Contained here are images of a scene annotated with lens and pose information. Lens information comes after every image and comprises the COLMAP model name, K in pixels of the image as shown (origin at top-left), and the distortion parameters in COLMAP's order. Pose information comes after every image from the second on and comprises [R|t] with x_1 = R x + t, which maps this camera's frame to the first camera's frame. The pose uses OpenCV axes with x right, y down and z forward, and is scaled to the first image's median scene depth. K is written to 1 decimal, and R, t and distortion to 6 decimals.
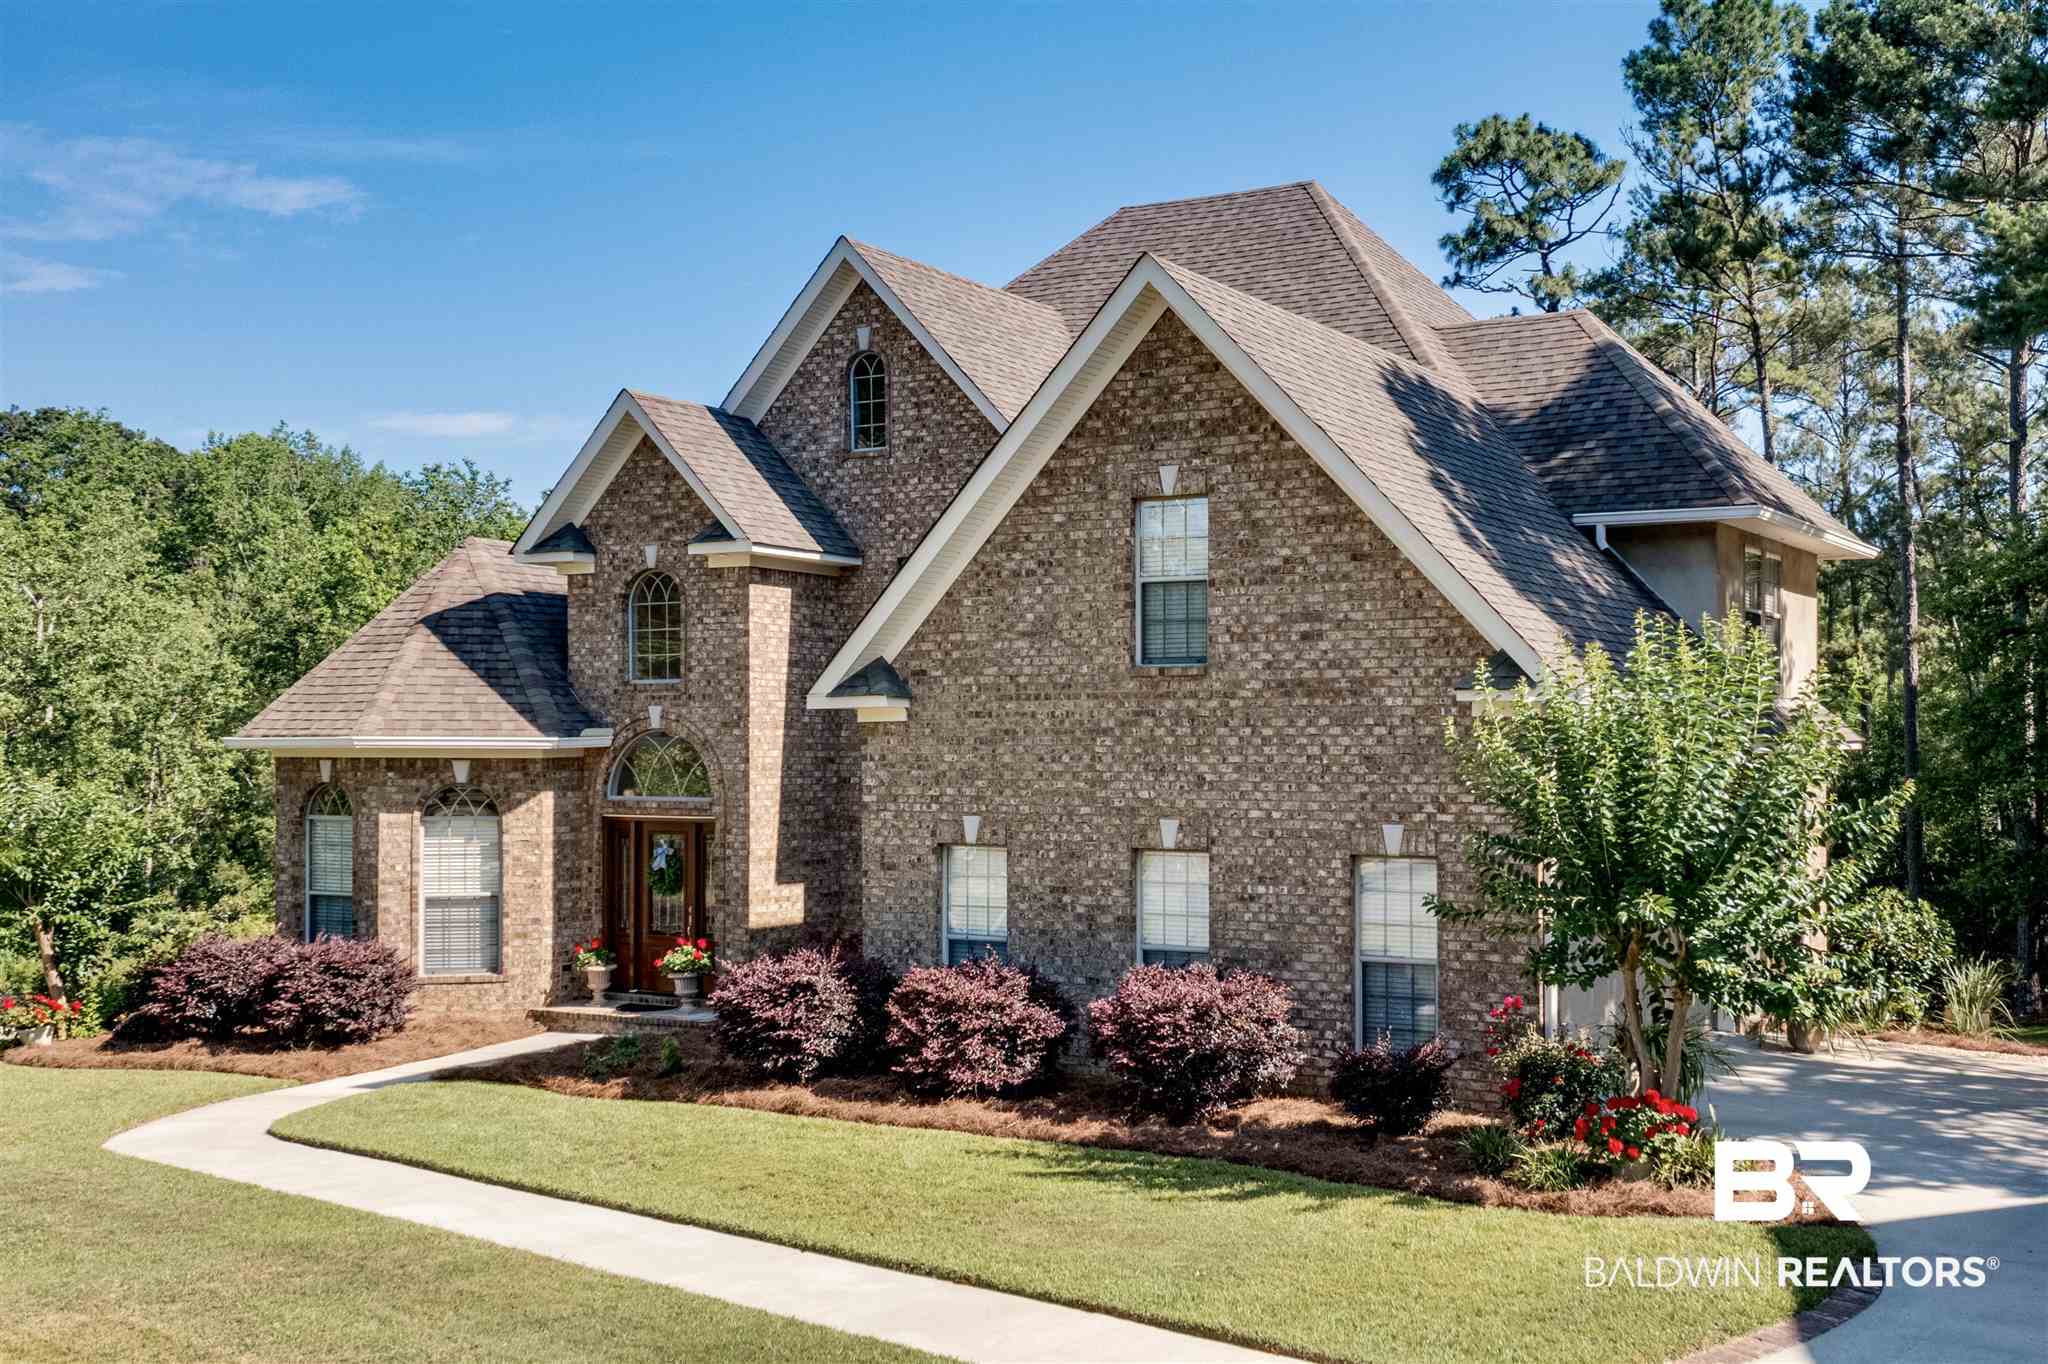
lens RADIAL K [[2137.8, 0, 1246.3], [0, 2137.8, 759.9], [0, 0, 1]] dist [0.014365, 0.005903]
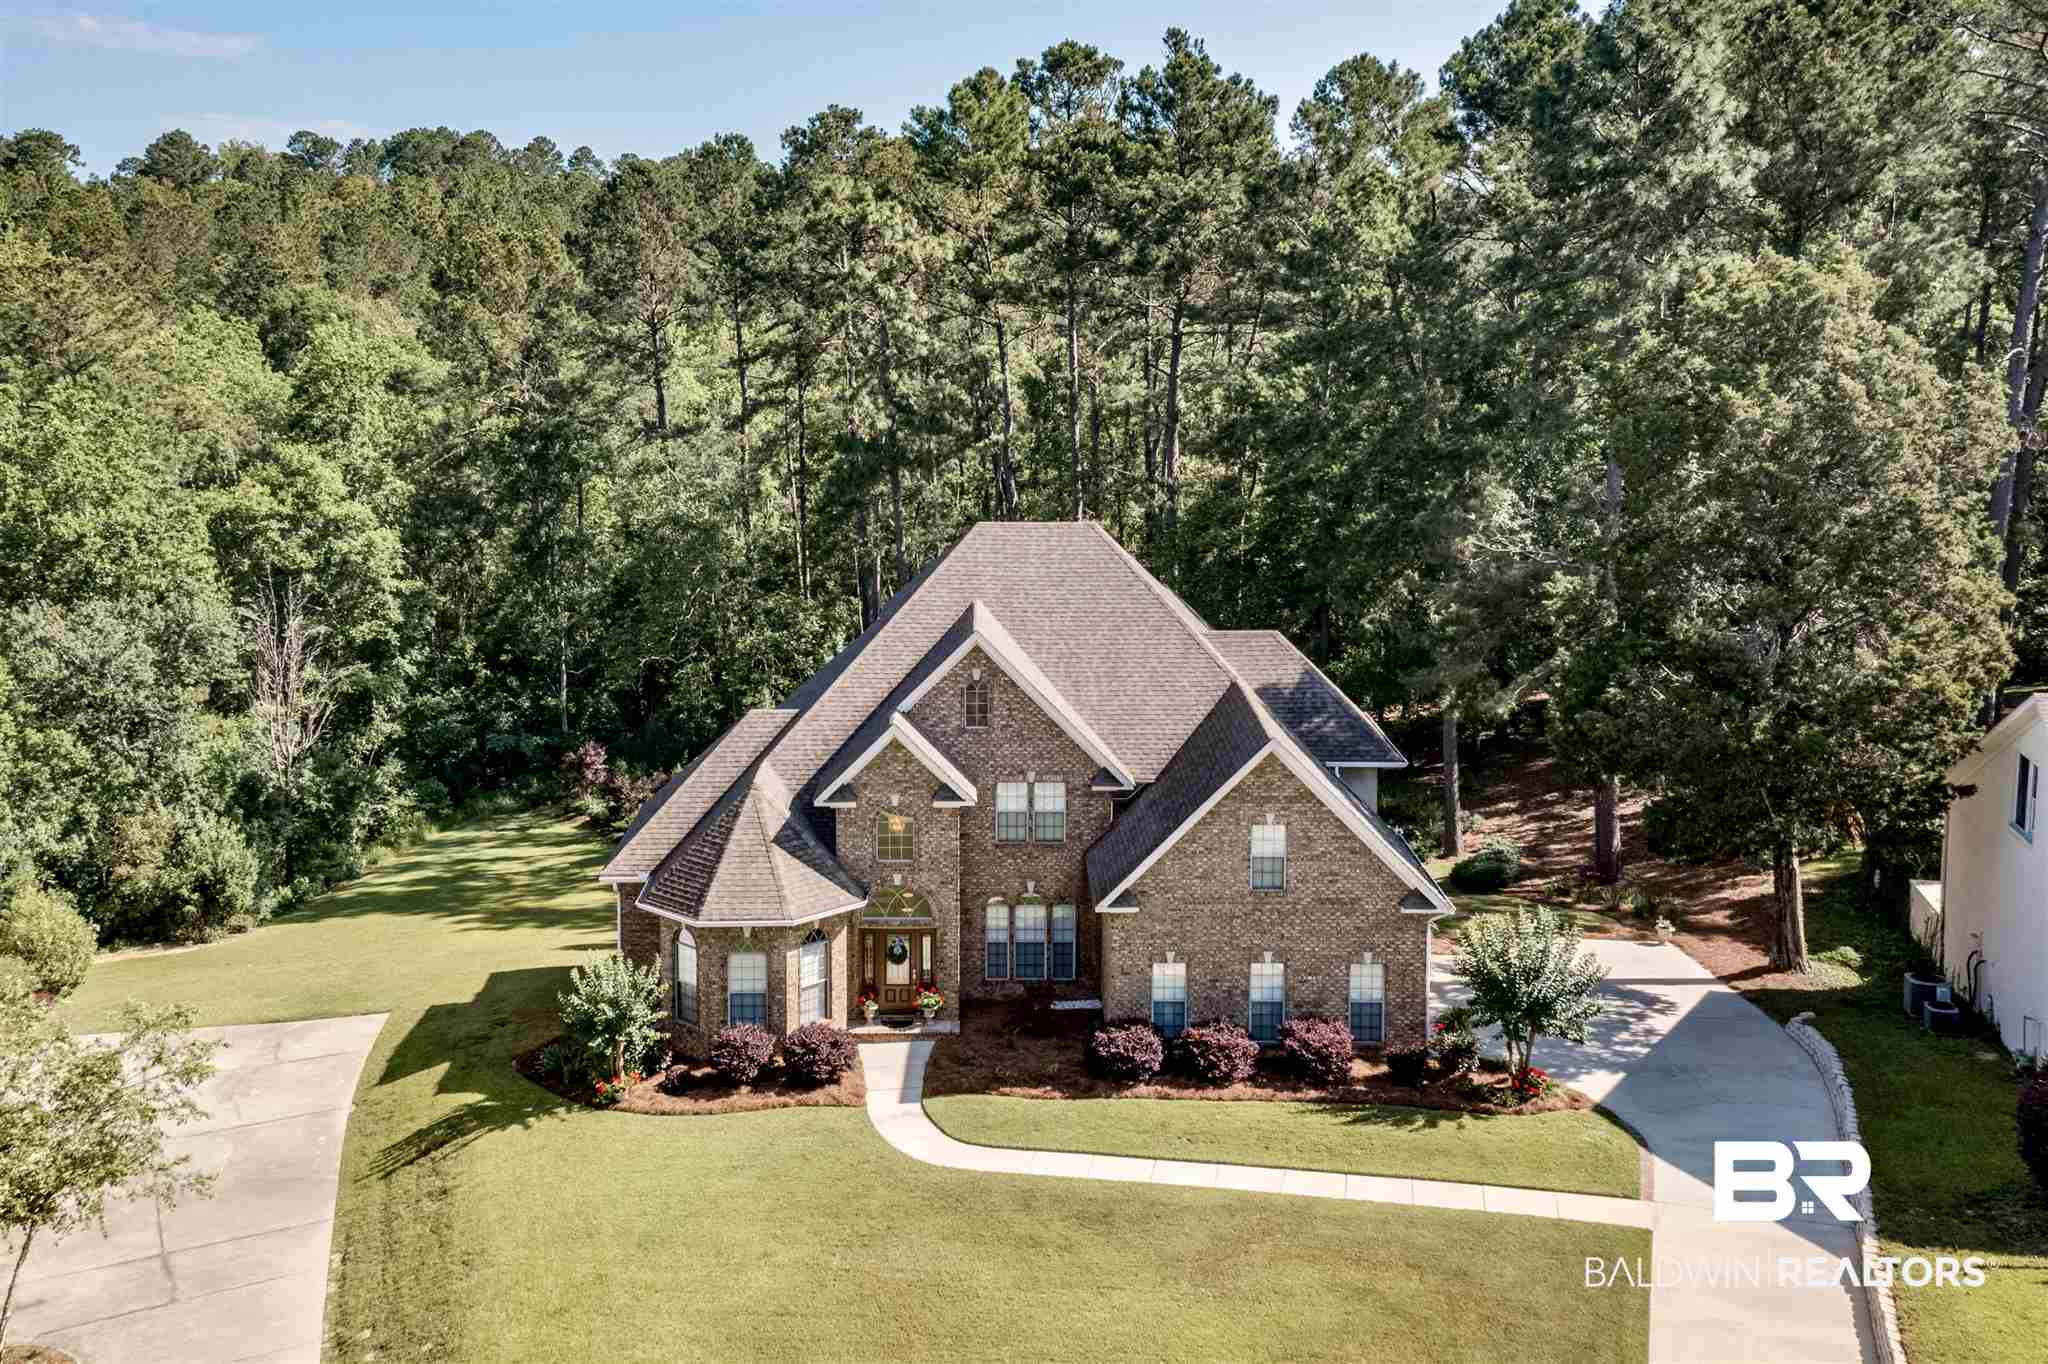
lens RADIAL K [[2270.1, 0, 988.7], [0, 2270.1, 566.8], [0, 0, 1]] dist [0.157827, 0.016635]
pose [[0.875150, -0.074624, 0.478063, -1.445132], [0.004287, 0.989192, 0.146561, -0.747587], [-0.483833, -0.126213, 0.866011, -1.009969]]
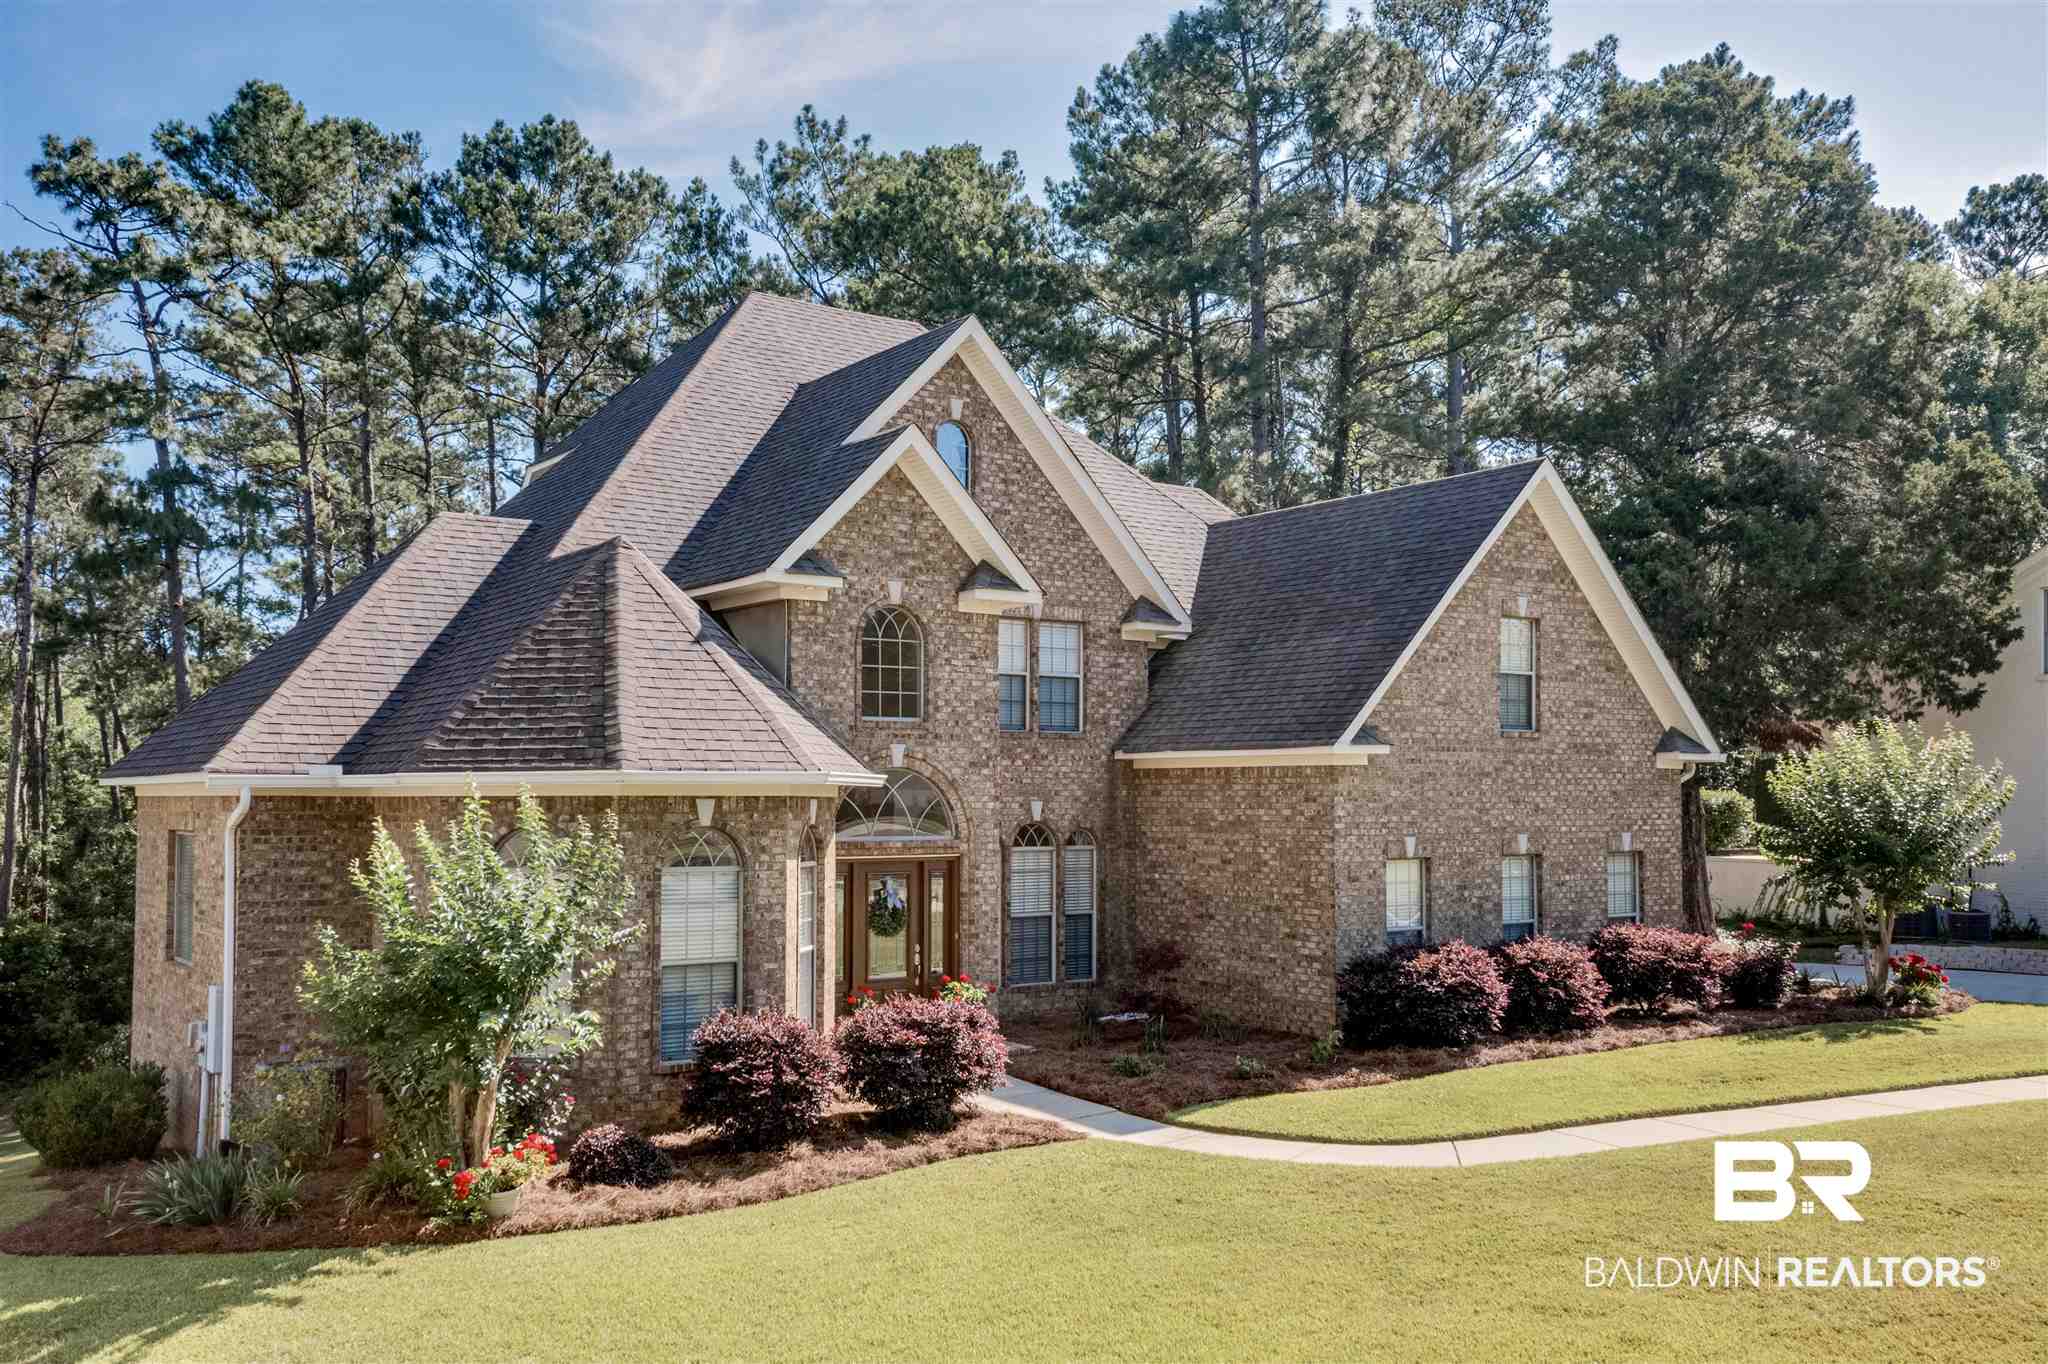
lens RADIAL K [[1790.8, 0, 1065.3], [0, 1790.8, 762.7], [0, 0, 1]] dist [0.041266, 0.012197]
pose [[0.418229, 0.017193, 0.908179, -1.206980], [0.008905, 0.999695, -0.023027, 0.003710], [-0.908298, 0.017718, 0.417948, 0.711039]]
